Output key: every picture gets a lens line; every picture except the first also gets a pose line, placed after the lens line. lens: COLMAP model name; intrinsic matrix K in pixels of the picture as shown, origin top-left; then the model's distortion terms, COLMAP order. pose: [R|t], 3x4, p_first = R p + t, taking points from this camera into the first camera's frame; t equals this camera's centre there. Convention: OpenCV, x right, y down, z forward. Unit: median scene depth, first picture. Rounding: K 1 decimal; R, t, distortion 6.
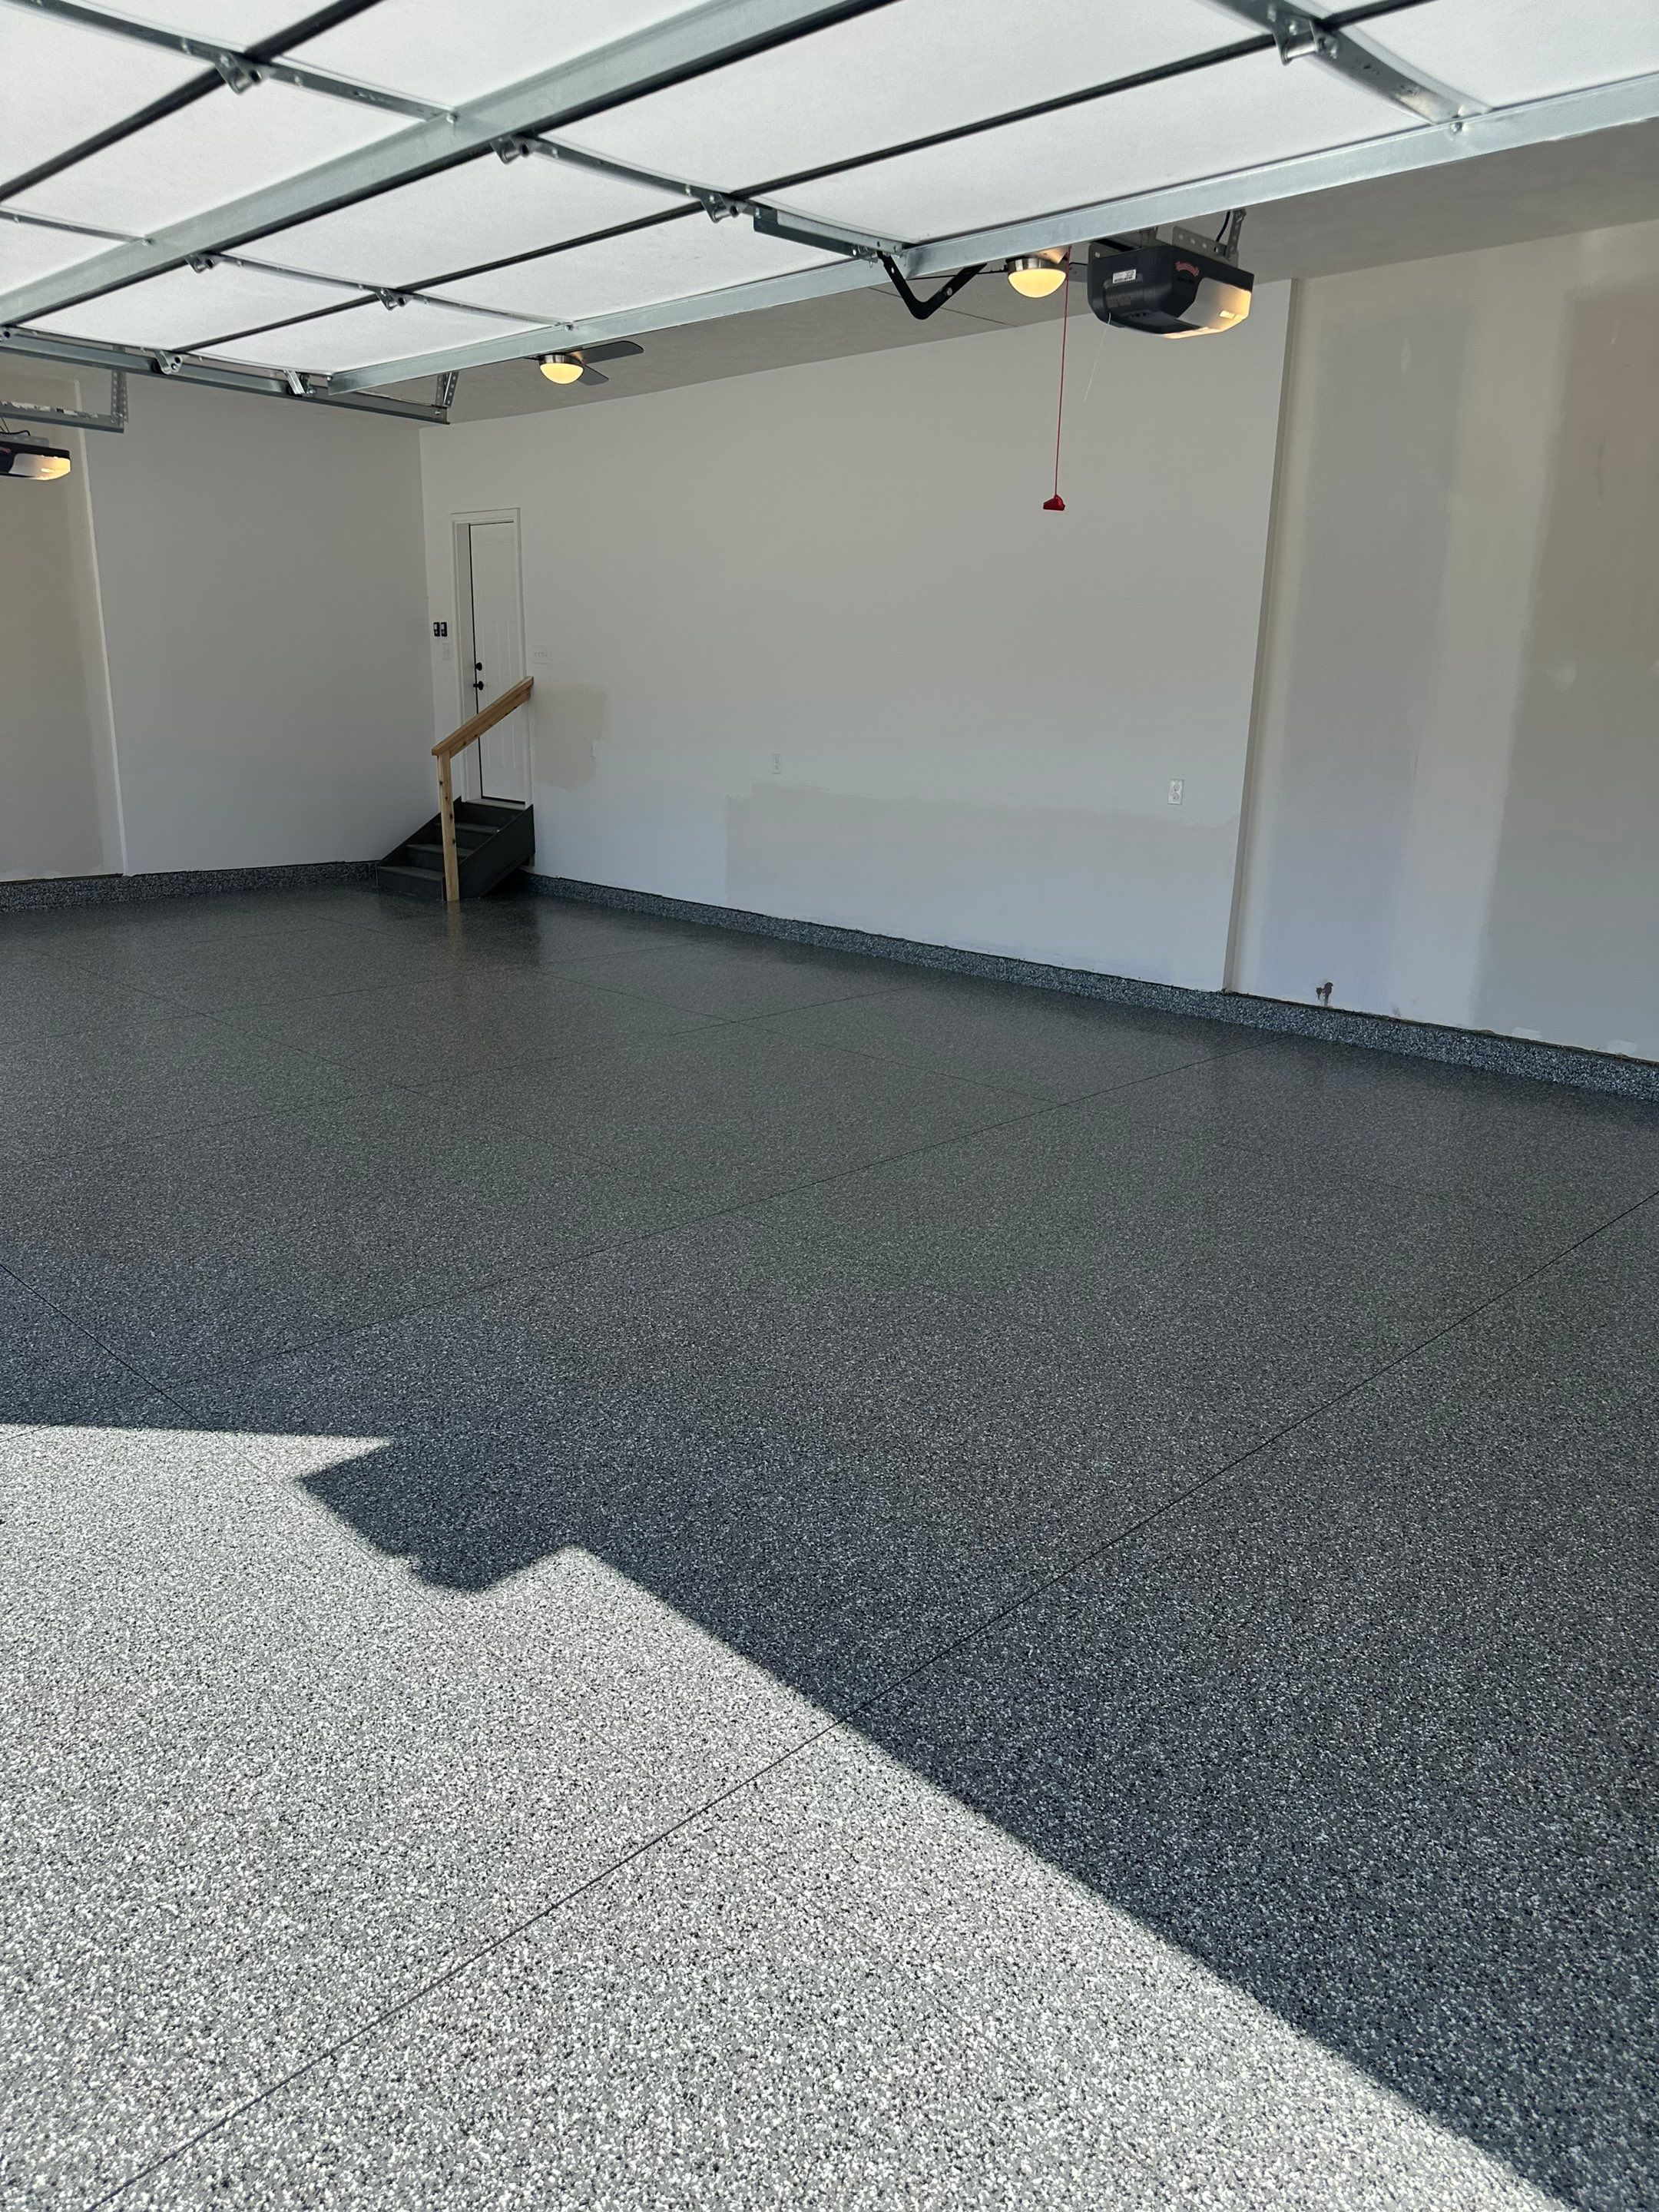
lens RADIAL K [[1624.7, 0, 828.5], [0, 1624.7, 1102.4], [0, 0, 1]] dist [0.028687, -0.037811]
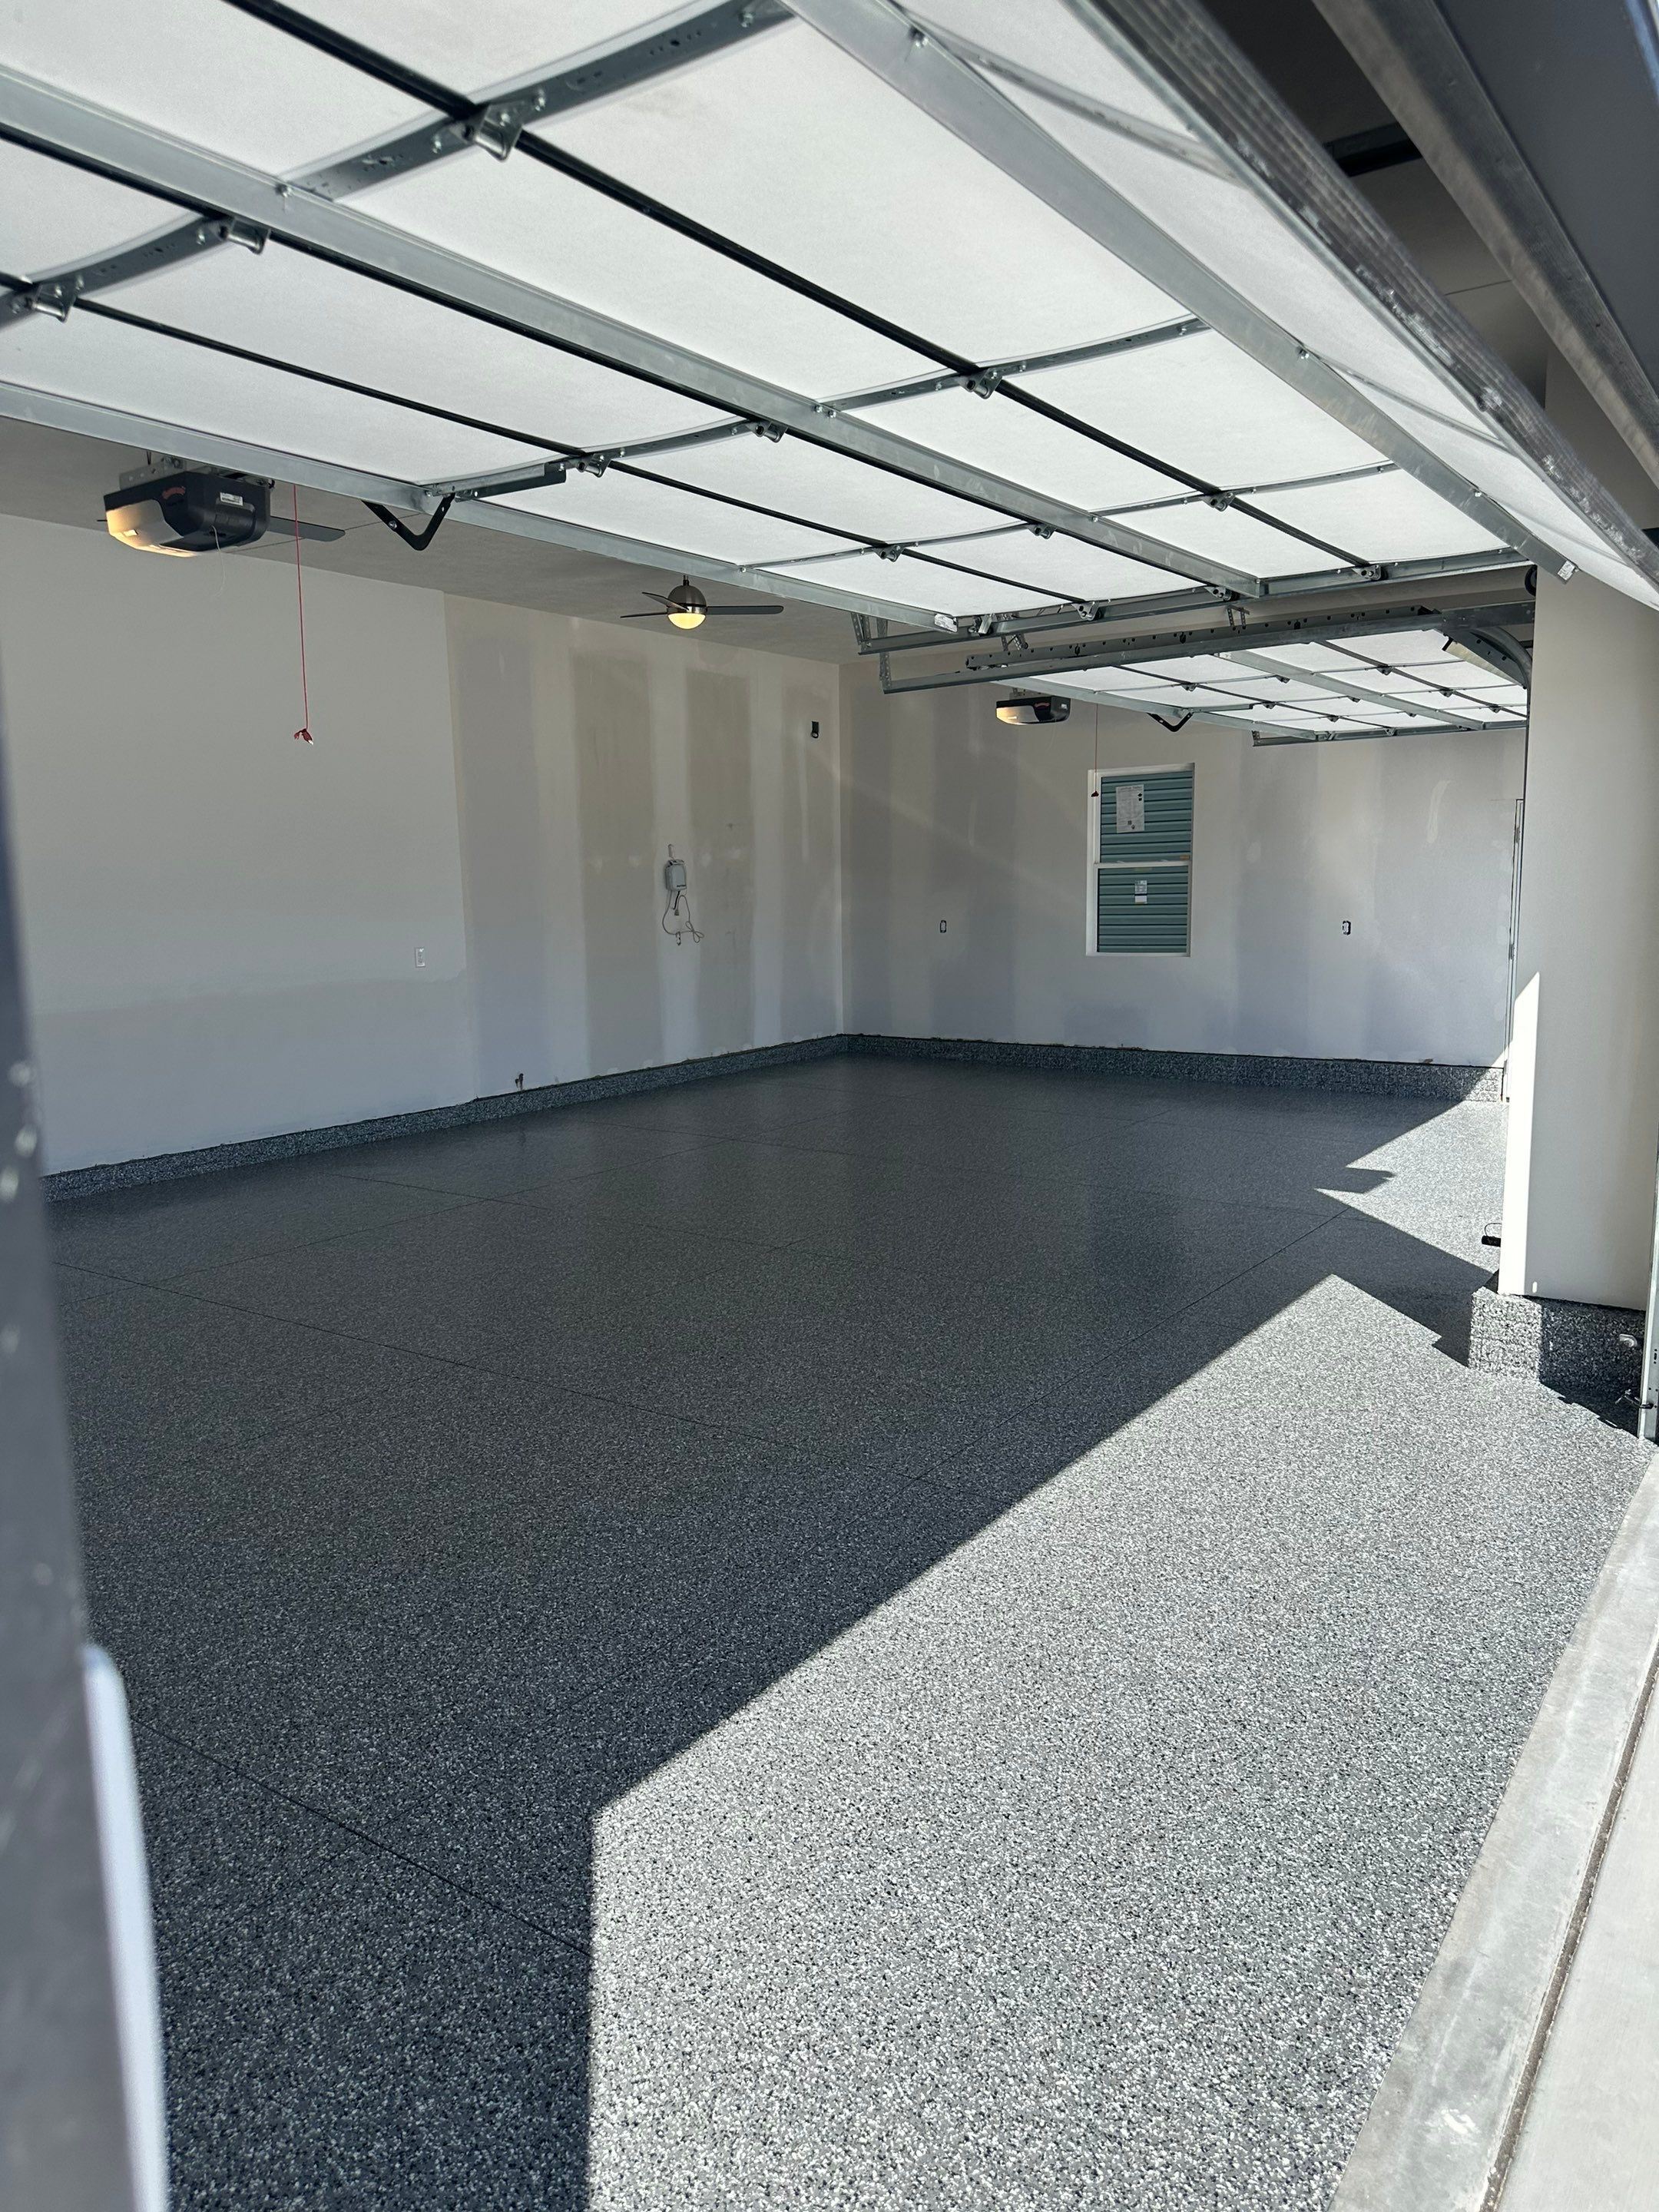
lens RADIAL K [[1624.7, 0, 821.0], [0, 1624.7, 1105.1], [0, 0, 1]] dist [0.028687, -0.037811]
pose [[-0.177952, -0.160861, 0.970802, -1.146423], [0.264698, 0.942362, 0.204669, -0.271507], [-0.947770, 0.293391, -0.125116, 0.930065]]
